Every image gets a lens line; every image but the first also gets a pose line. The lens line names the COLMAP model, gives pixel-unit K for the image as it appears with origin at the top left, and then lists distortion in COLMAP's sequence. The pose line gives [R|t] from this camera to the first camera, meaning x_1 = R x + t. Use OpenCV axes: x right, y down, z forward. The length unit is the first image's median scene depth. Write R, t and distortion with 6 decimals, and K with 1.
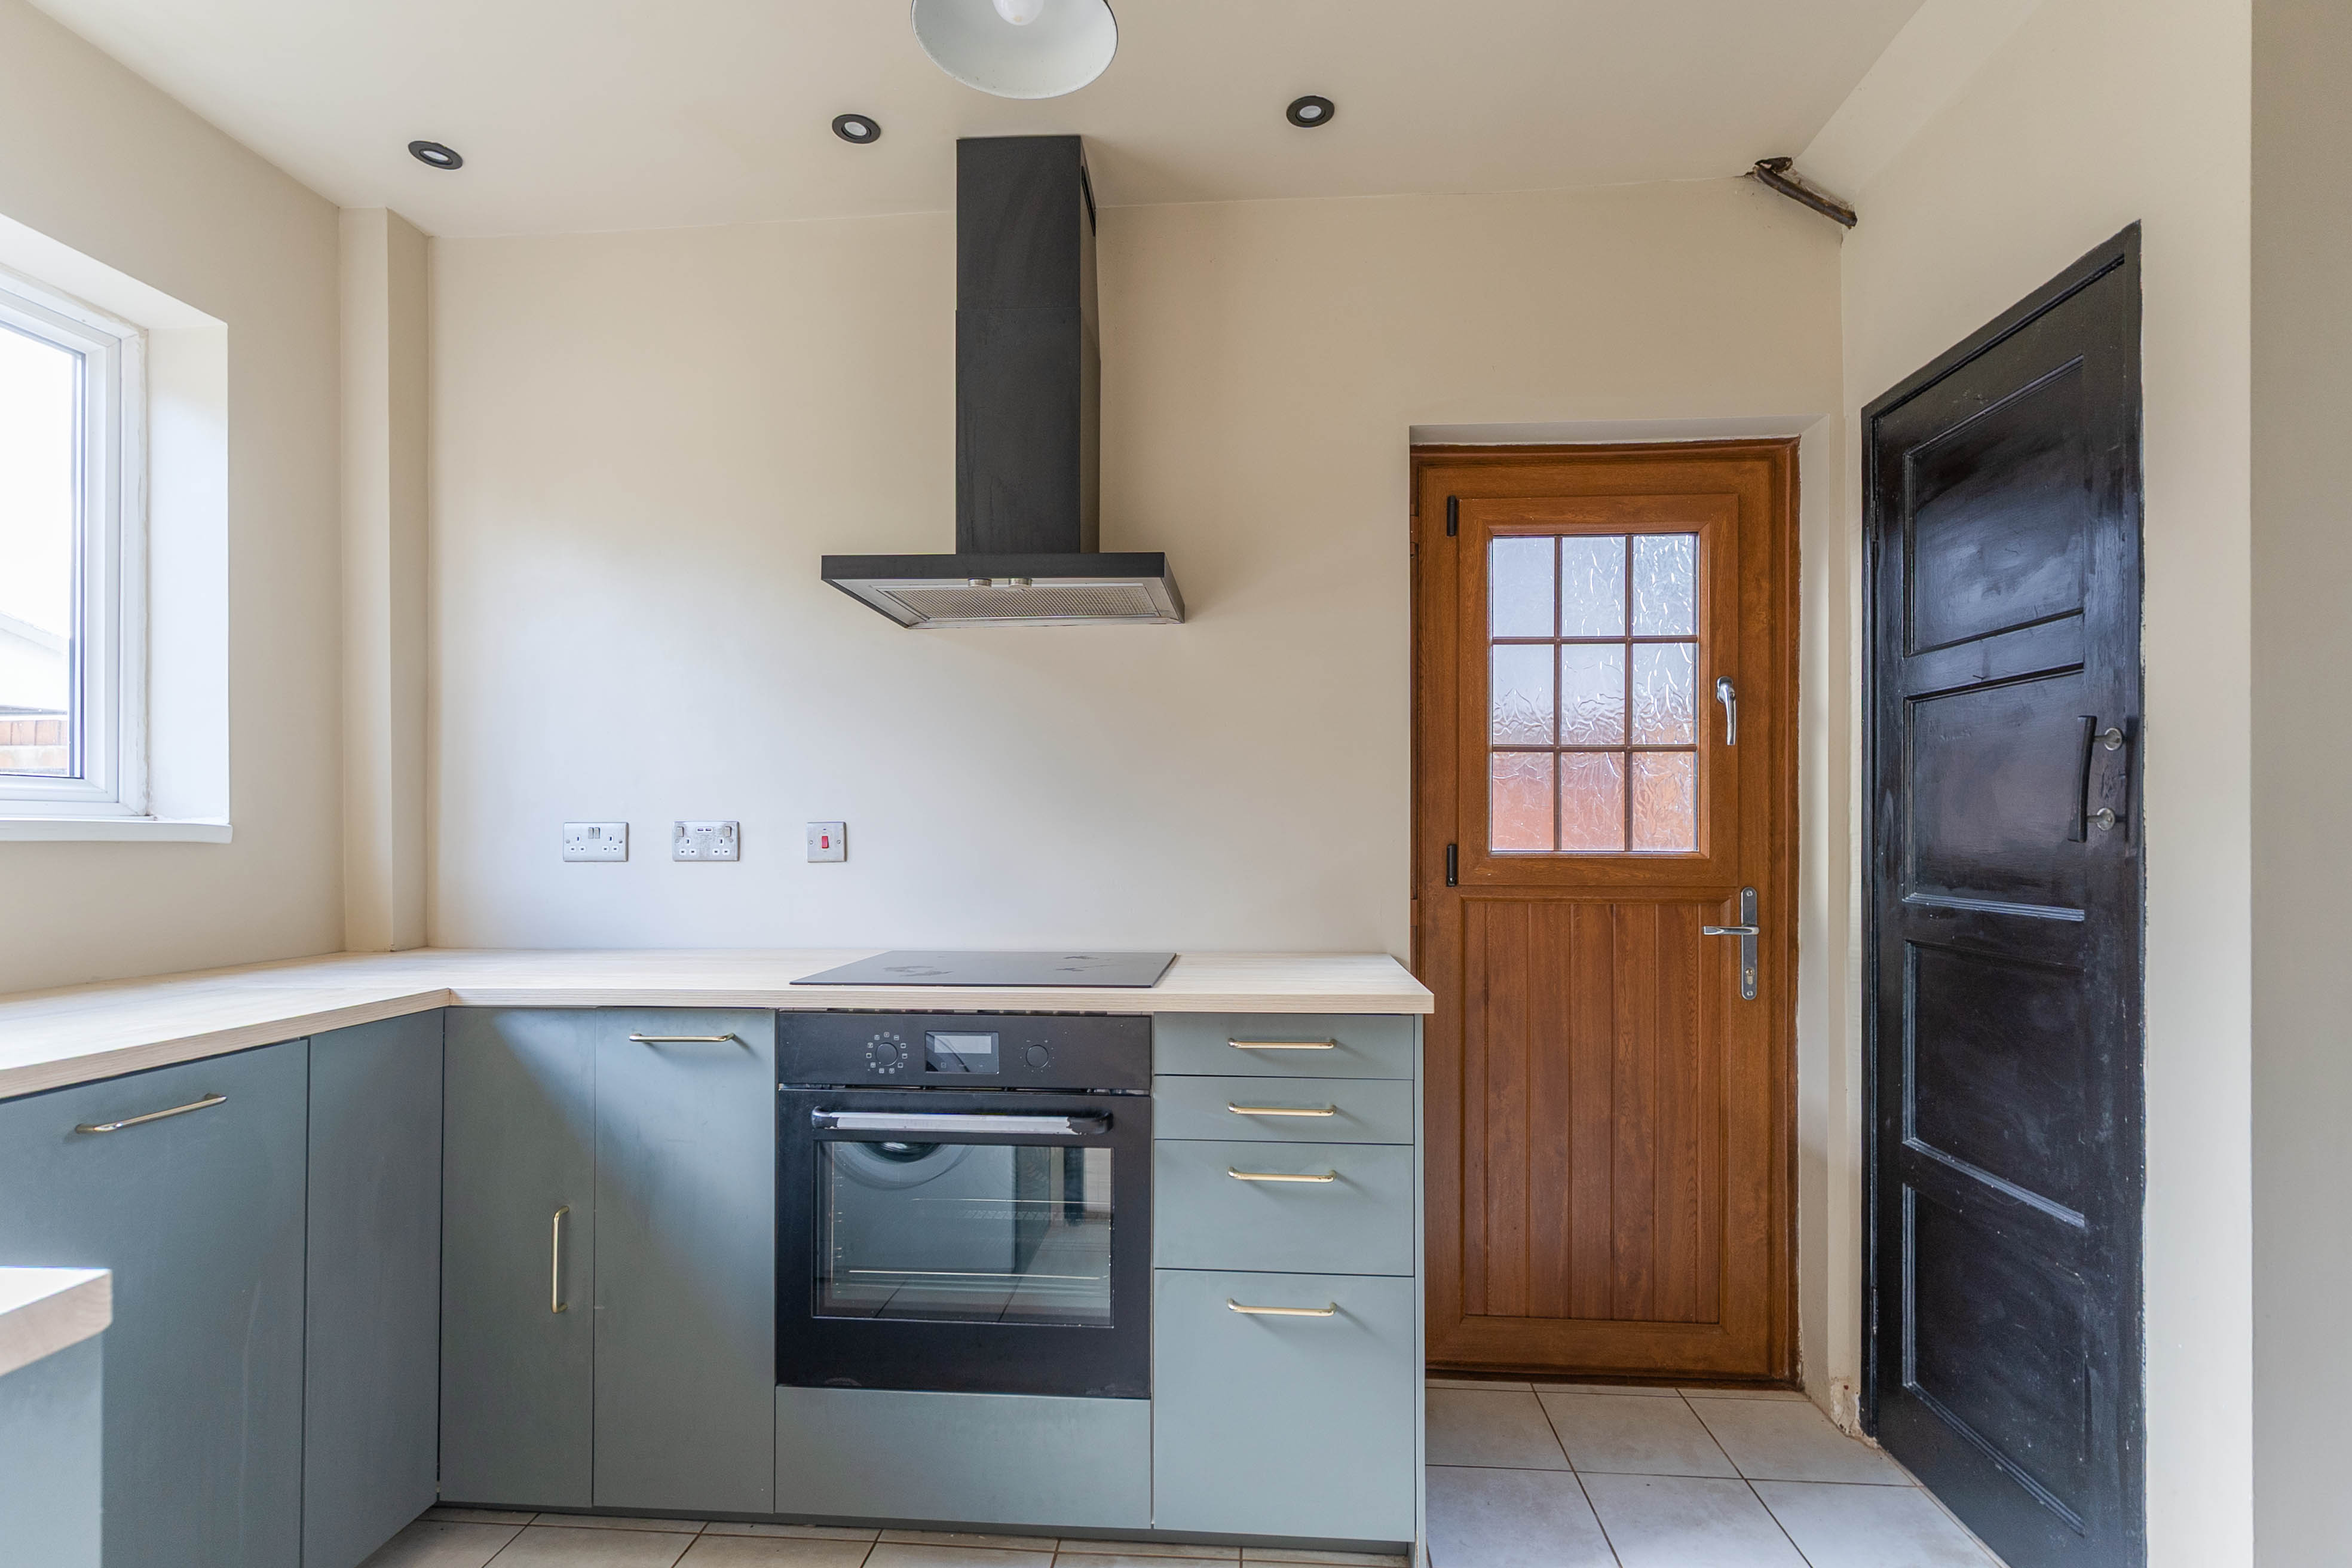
lens RADIAL K [[1141.0, 0, 1169.5], [0, 1141.0, 828.4], [0, 0, 1]] dist [0.002756, 0.000241]
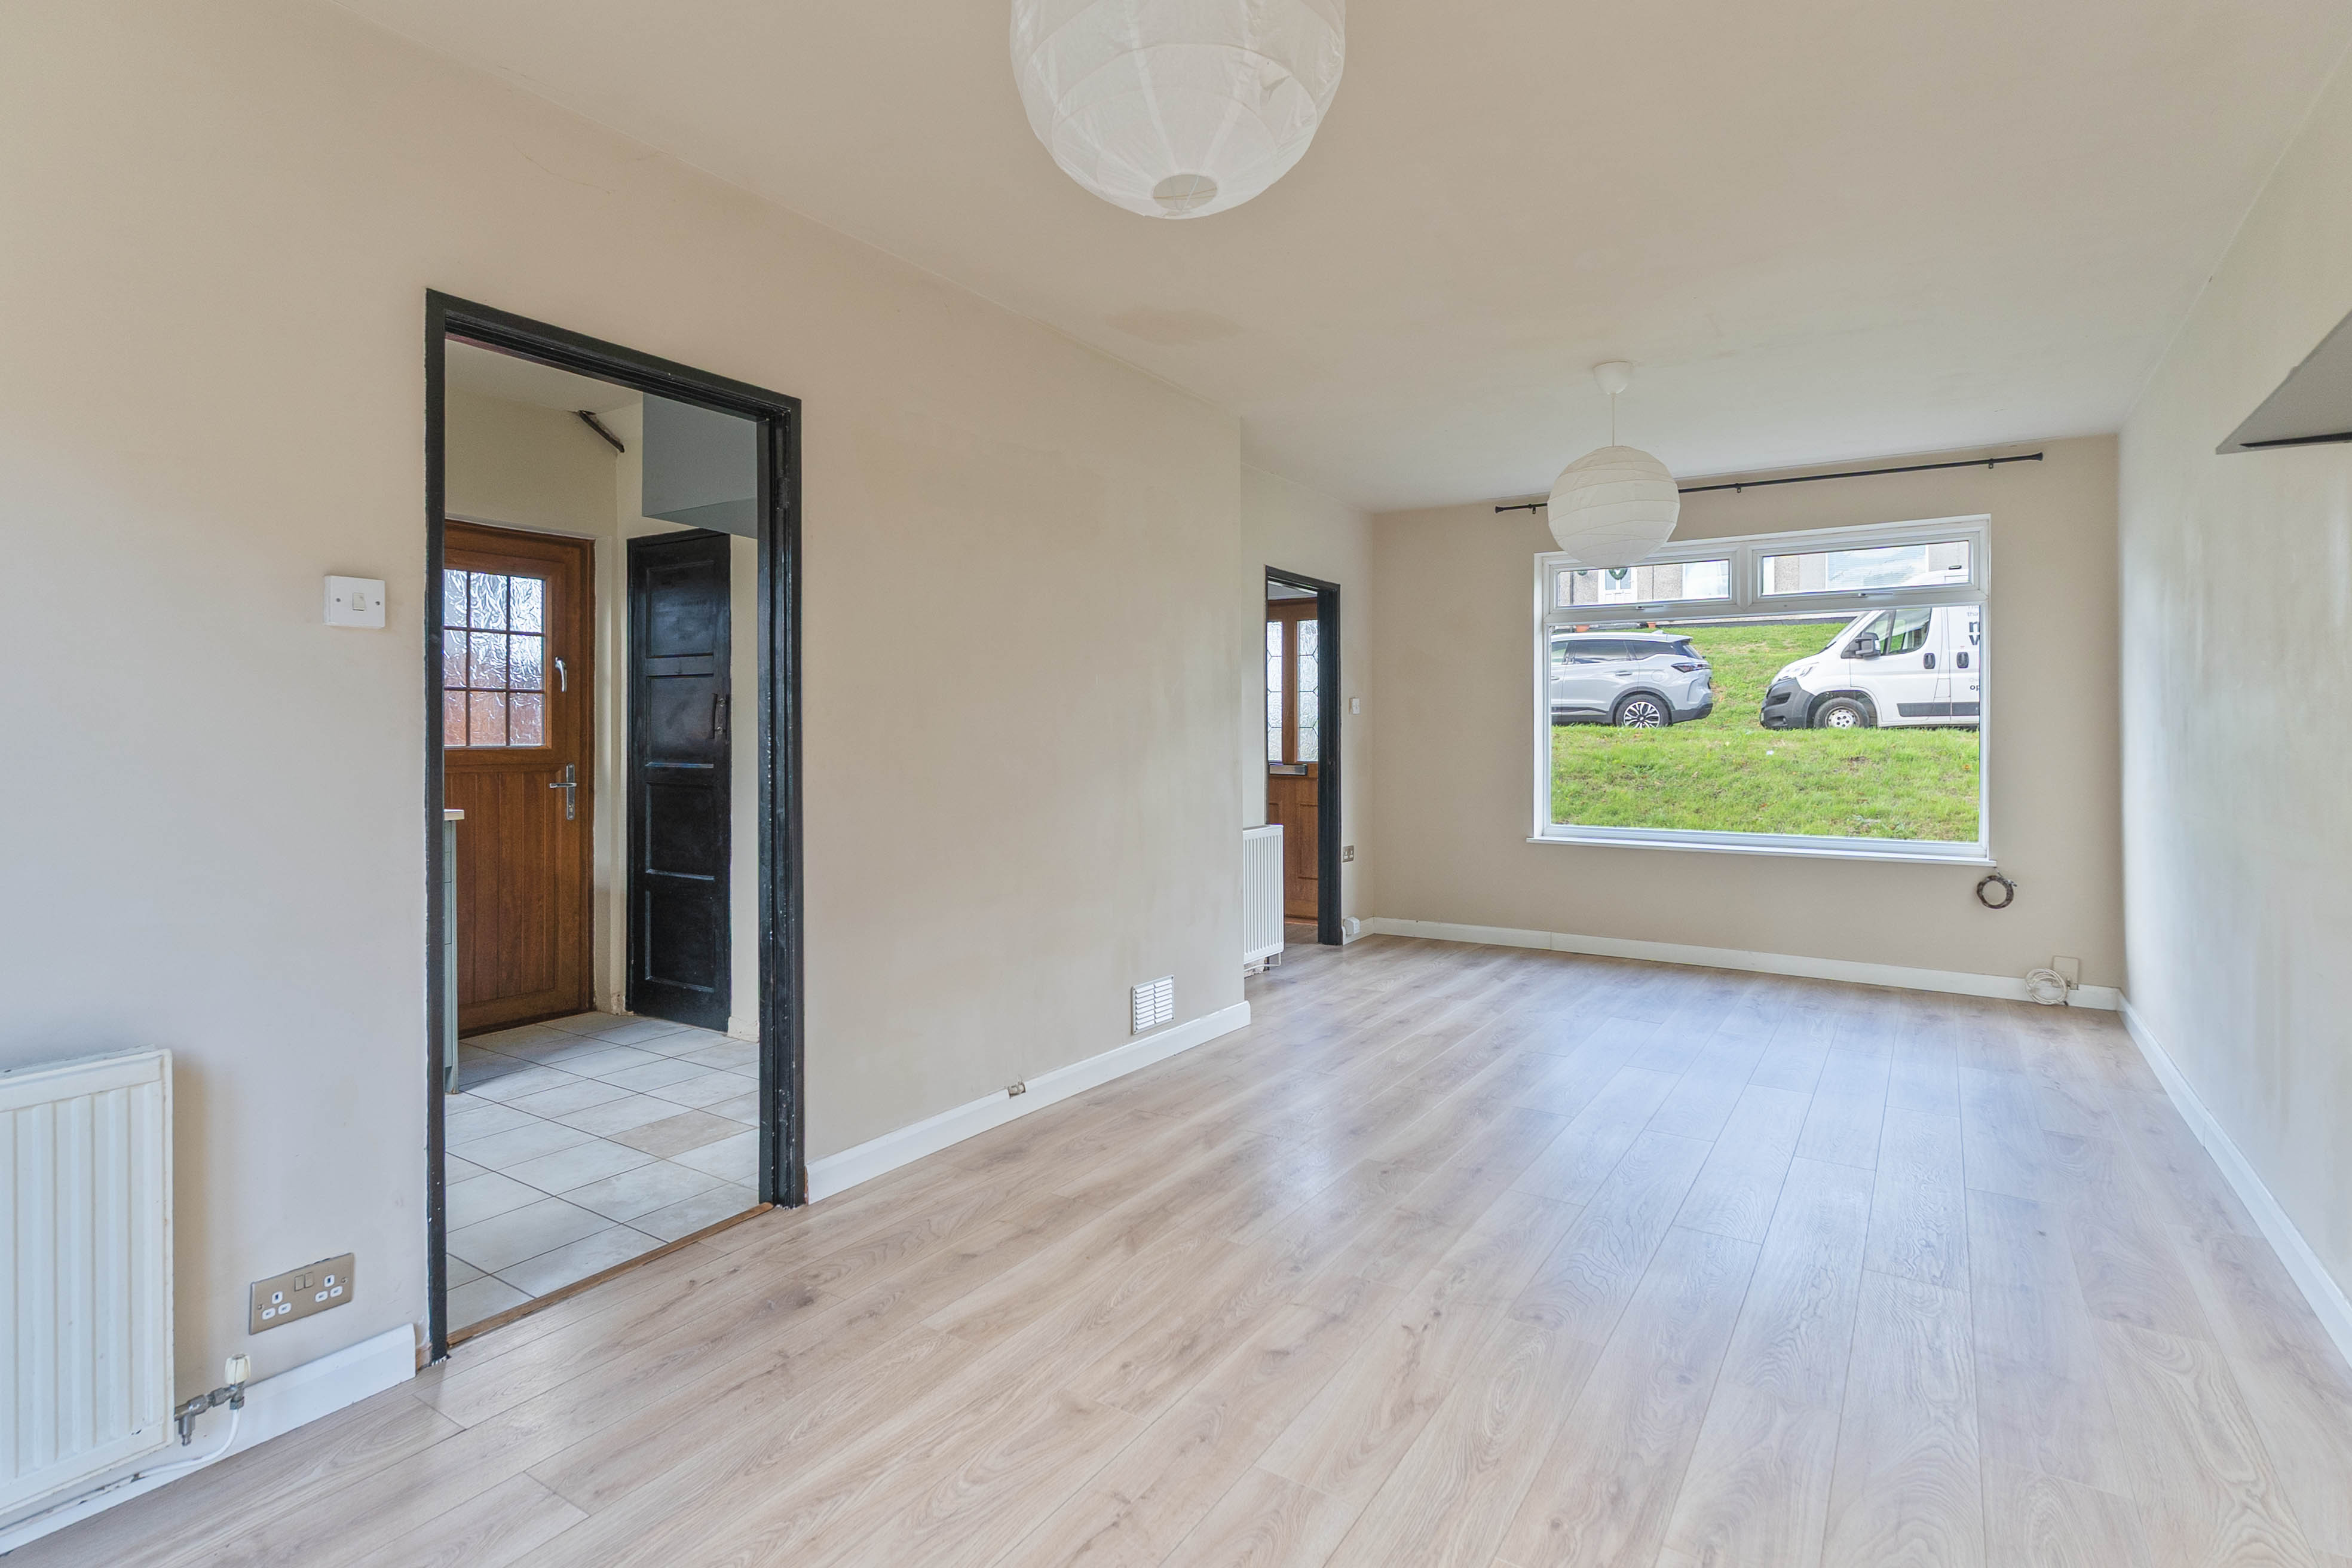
lens RADIAL K [[1154.3, 0, 1176.6], [0, 1154.3, 733.3], [0, 0, 1]] dist [0.002657, 0.000444]
pose [[0.488764, -0.003627, 0.872409, -0.771728], [-0.002832, 0.999979, 0.005744, -0.015600], [-0.872411, -0.005278, 0.488744, -0.951203]]
